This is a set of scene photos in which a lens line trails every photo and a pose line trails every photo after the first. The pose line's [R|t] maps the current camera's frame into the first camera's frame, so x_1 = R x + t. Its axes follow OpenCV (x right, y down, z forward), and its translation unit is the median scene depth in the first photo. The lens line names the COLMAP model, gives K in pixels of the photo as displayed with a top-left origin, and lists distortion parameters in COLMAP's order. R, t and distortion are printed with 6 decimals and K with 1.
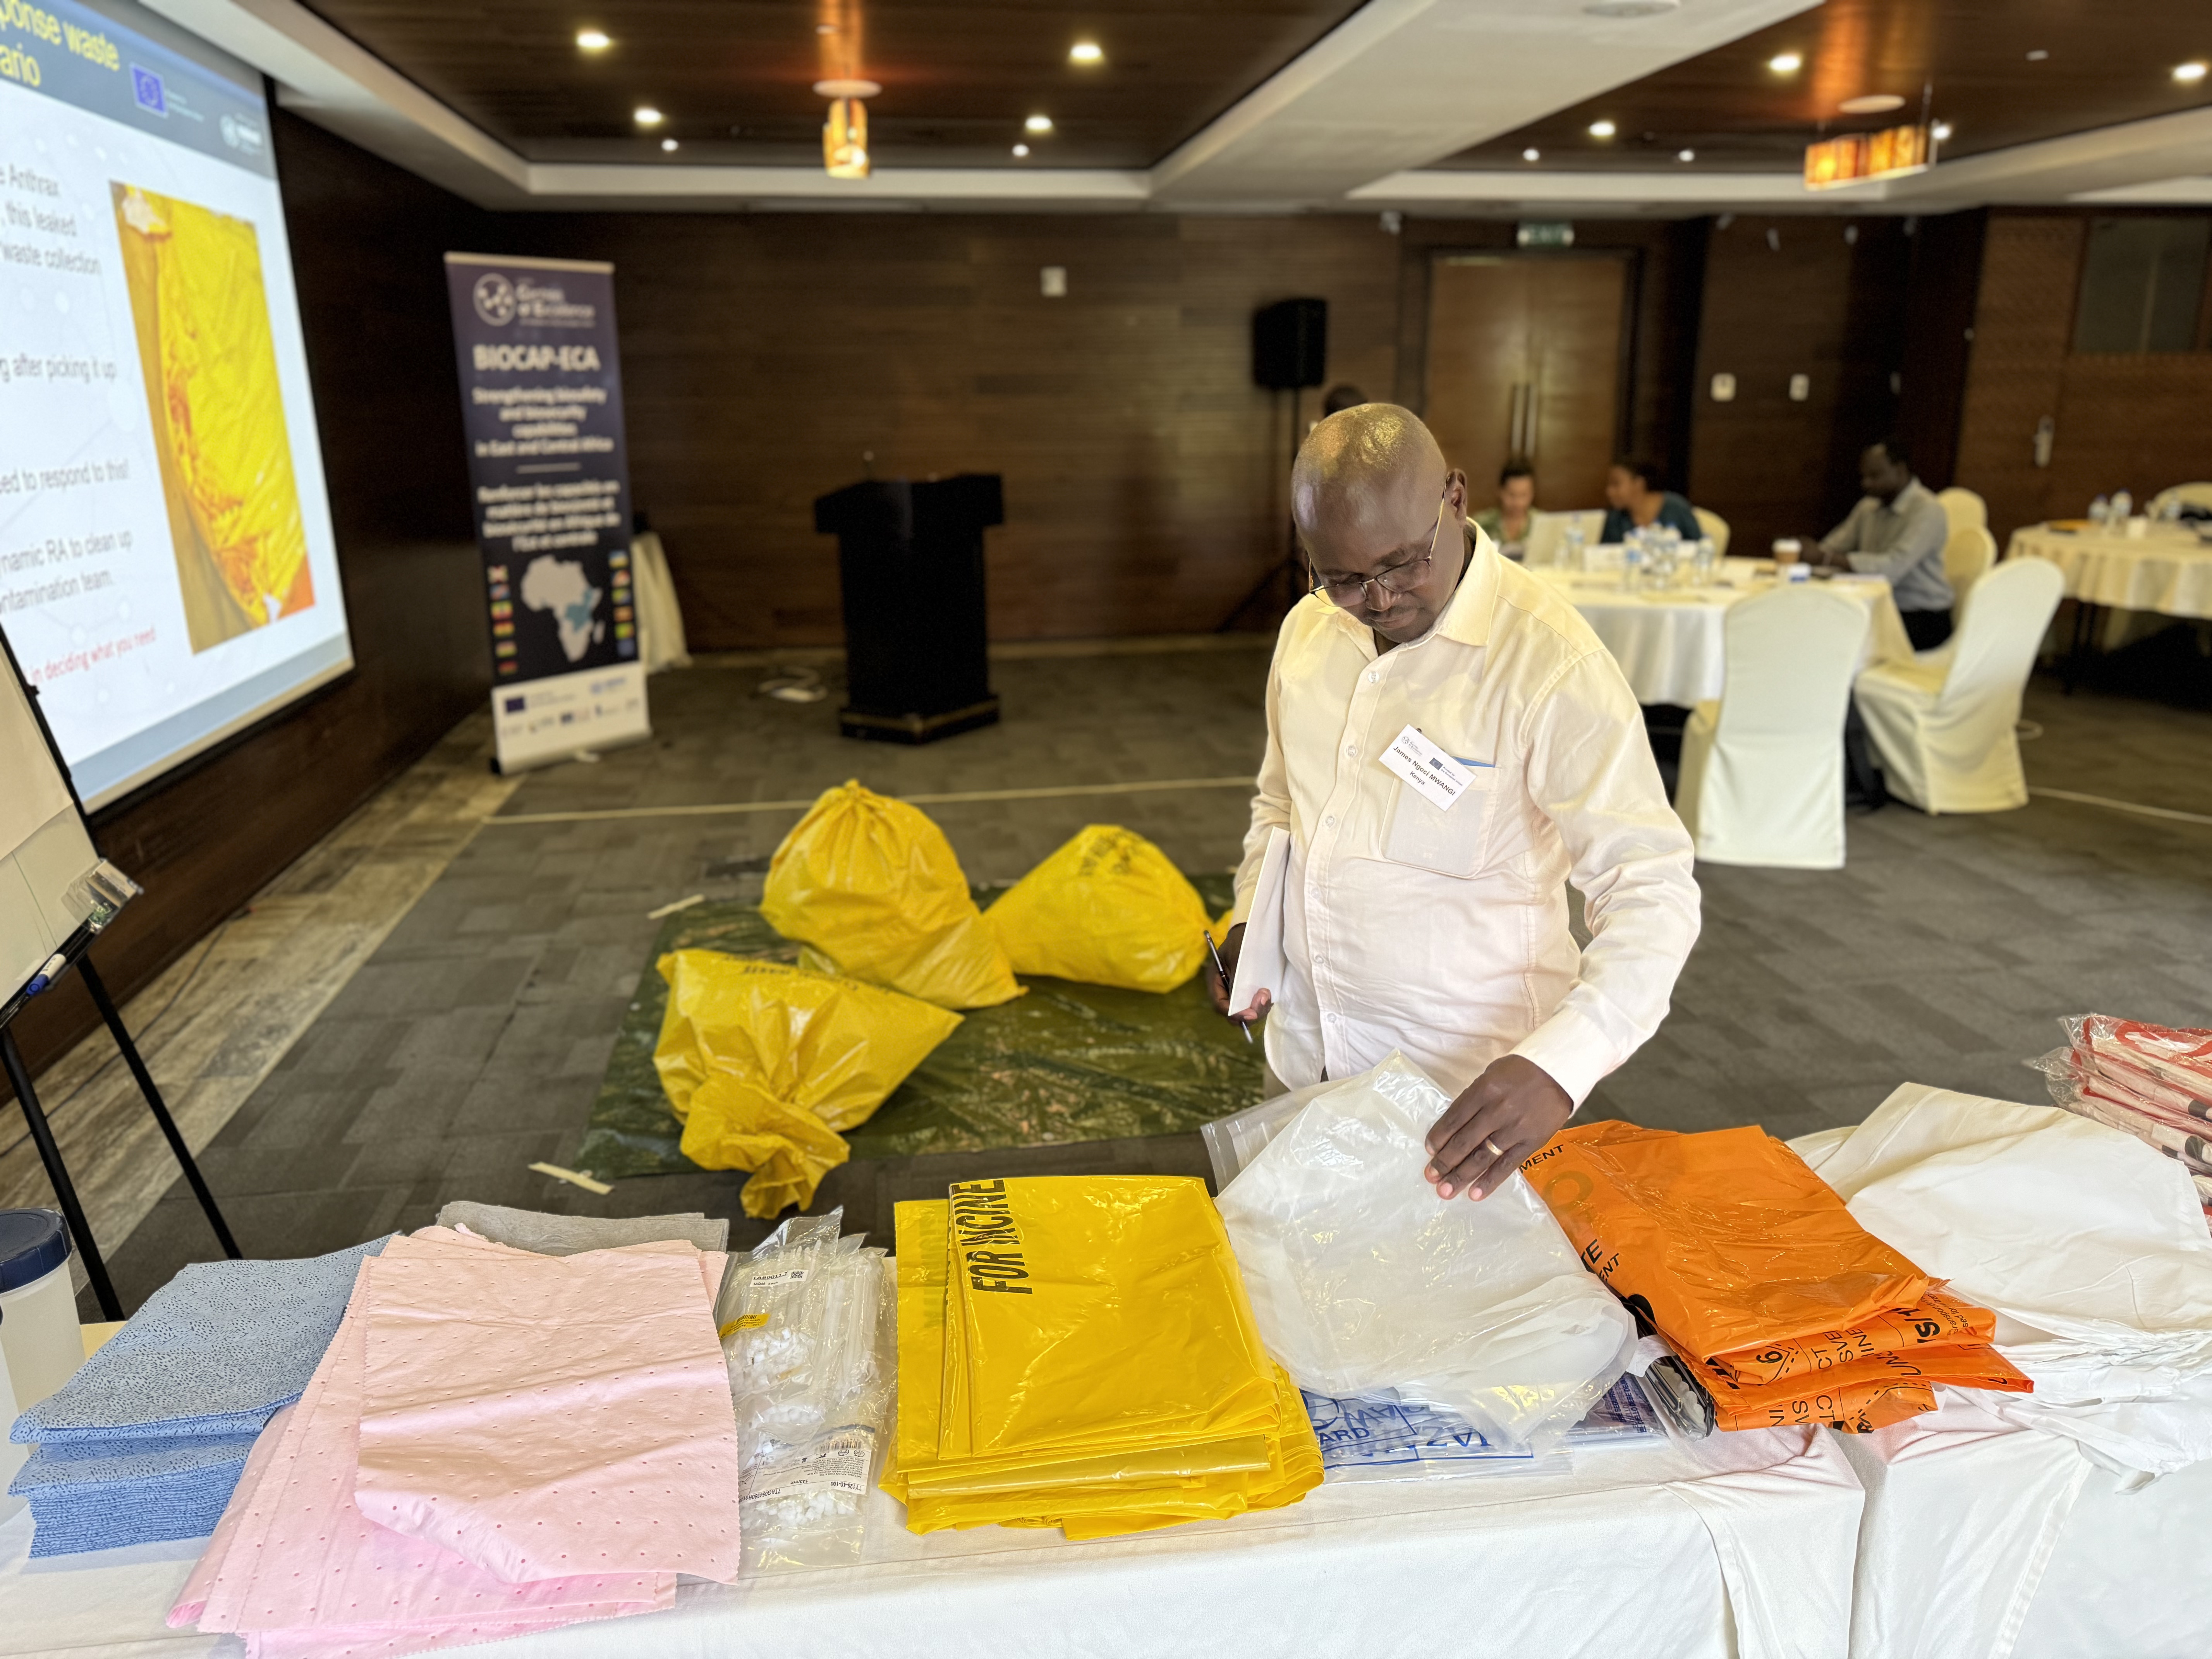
lens RADIAL K [[1580.3, 0, 1106.0], [0, 1580.3, 829.5], [0, 0, 1]] dist [-0.003255, -0.005533]
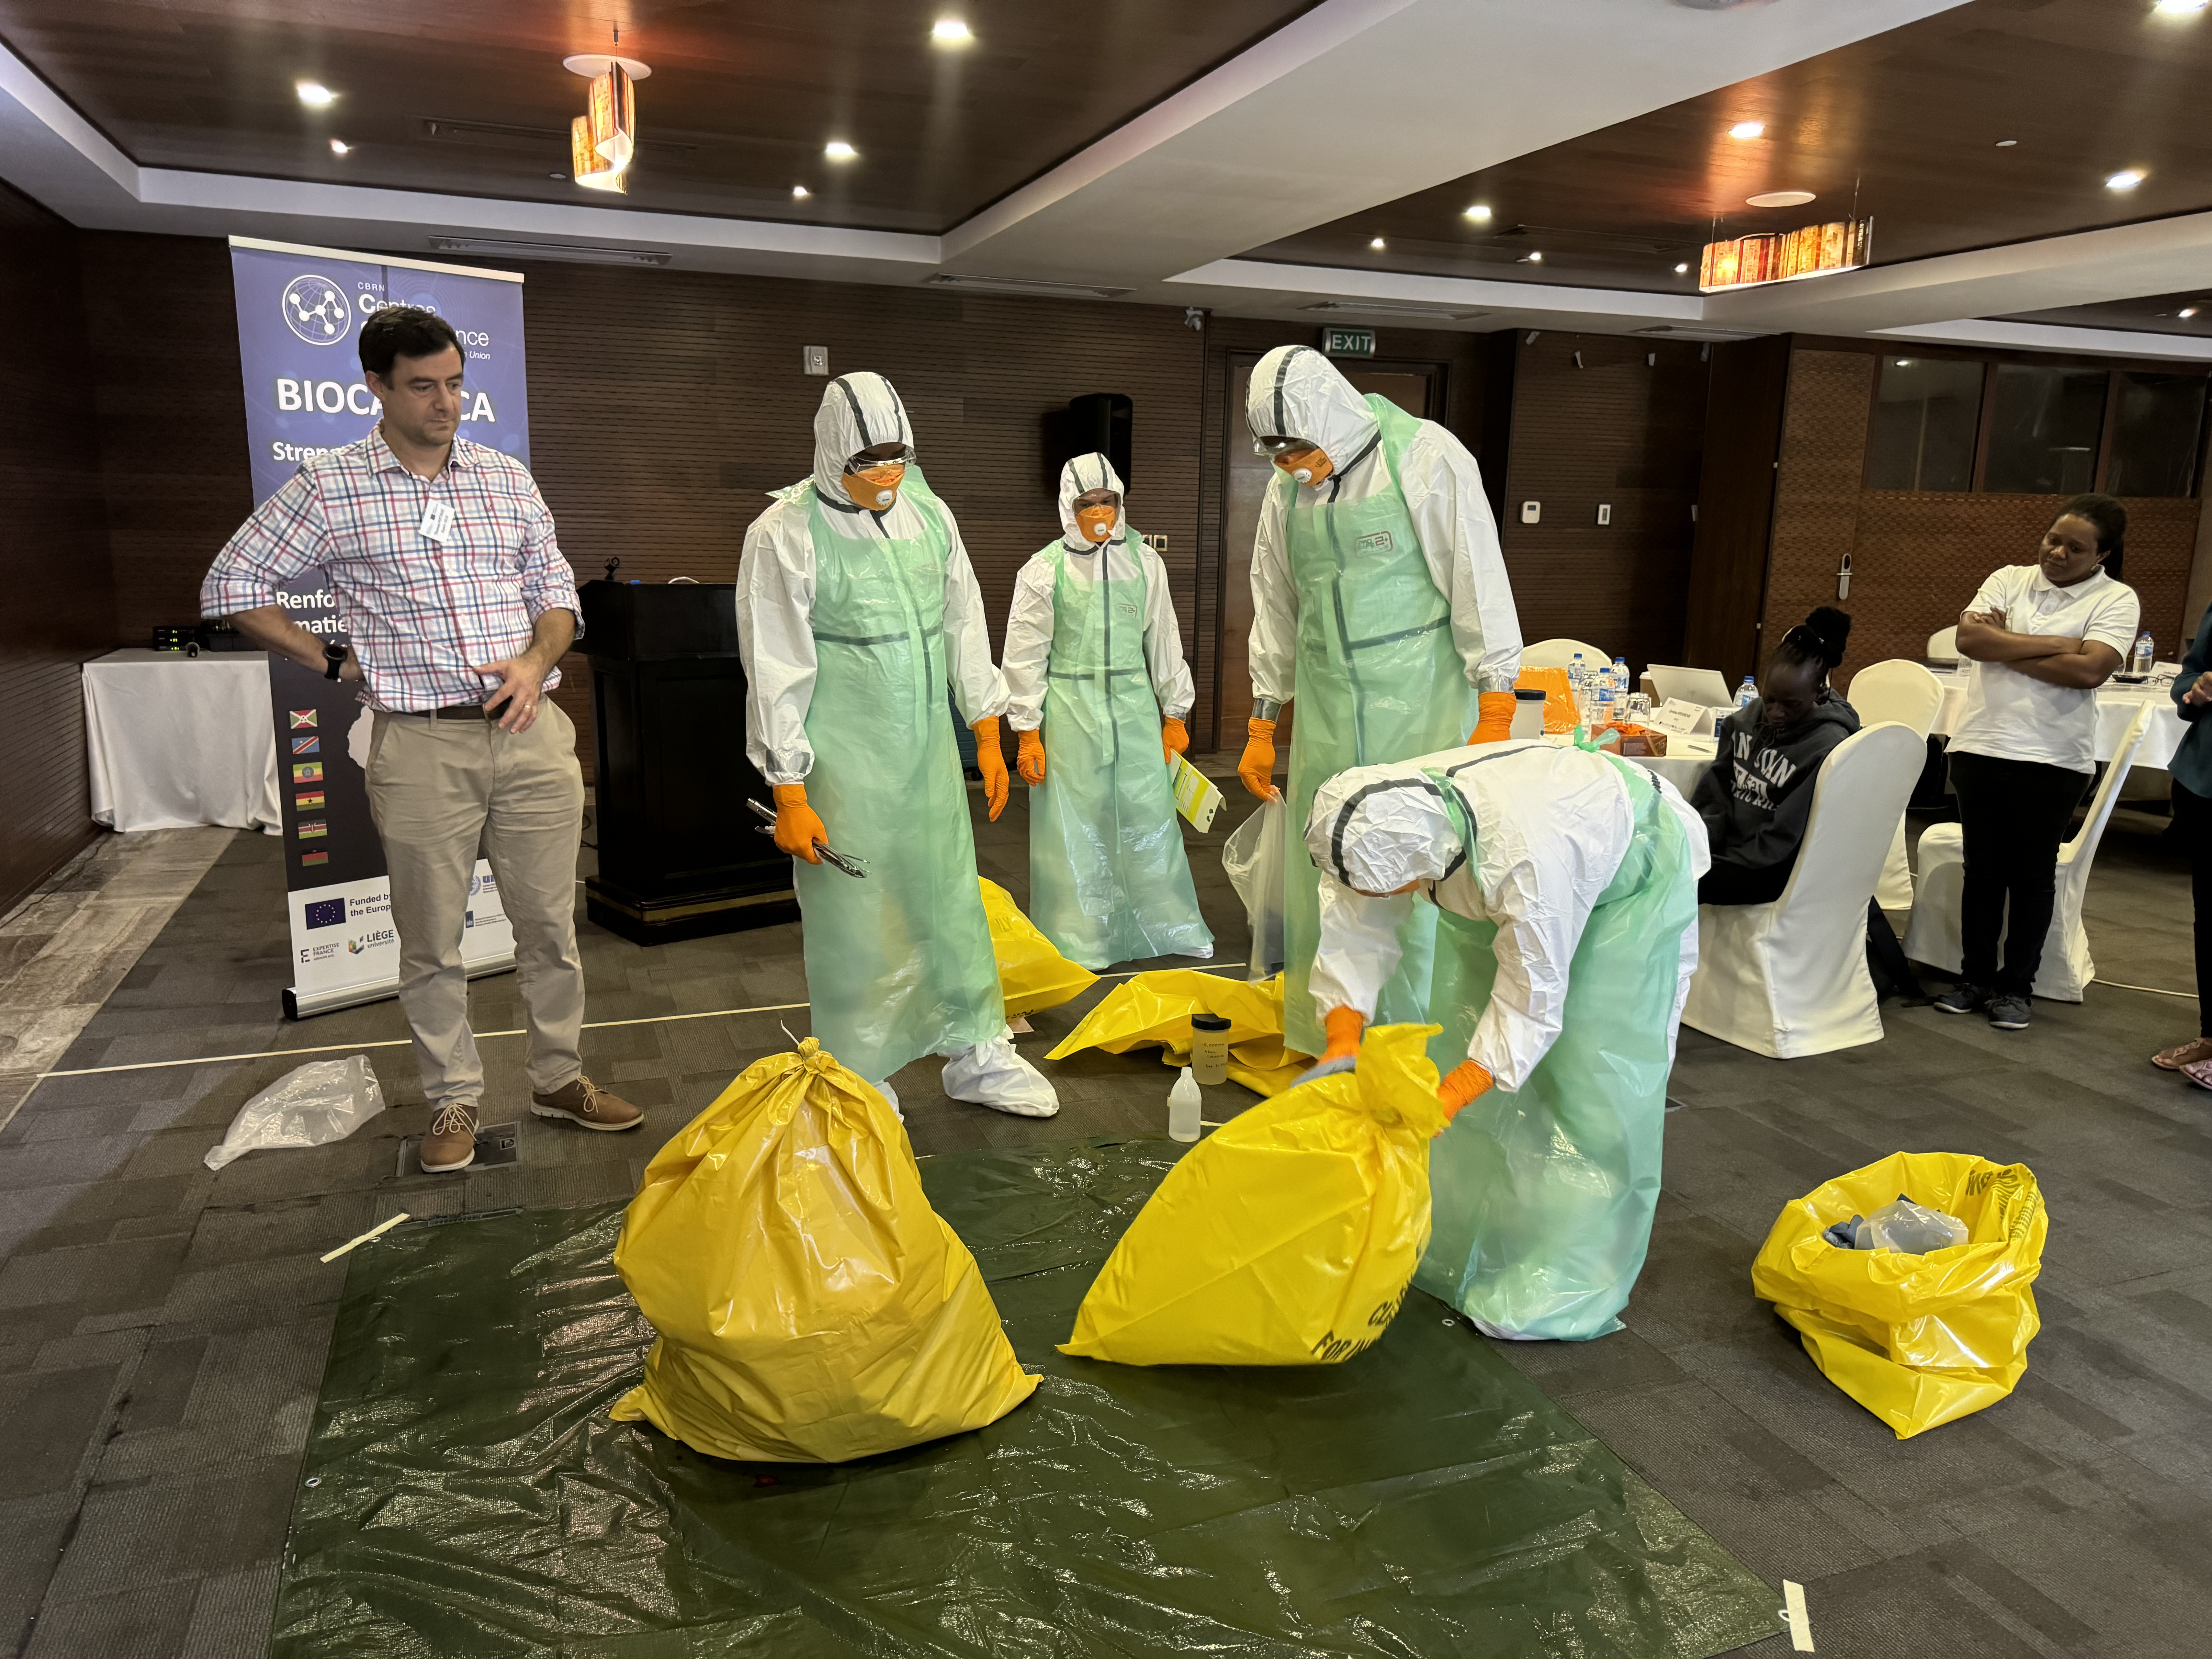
lens RADIAL K [[1581.4, 0, 1106.0], [0, 1581.4, 829.5], [0, 0, 1]] dist [0.007692, -0.000594]
pose [[0.978796, -0.008348, 0.204670, -0.066262], [0.023563, 0.997125, -0.072016, -0.036857], [-0.203480, 0.075312, 0.976178, 0.180304]]
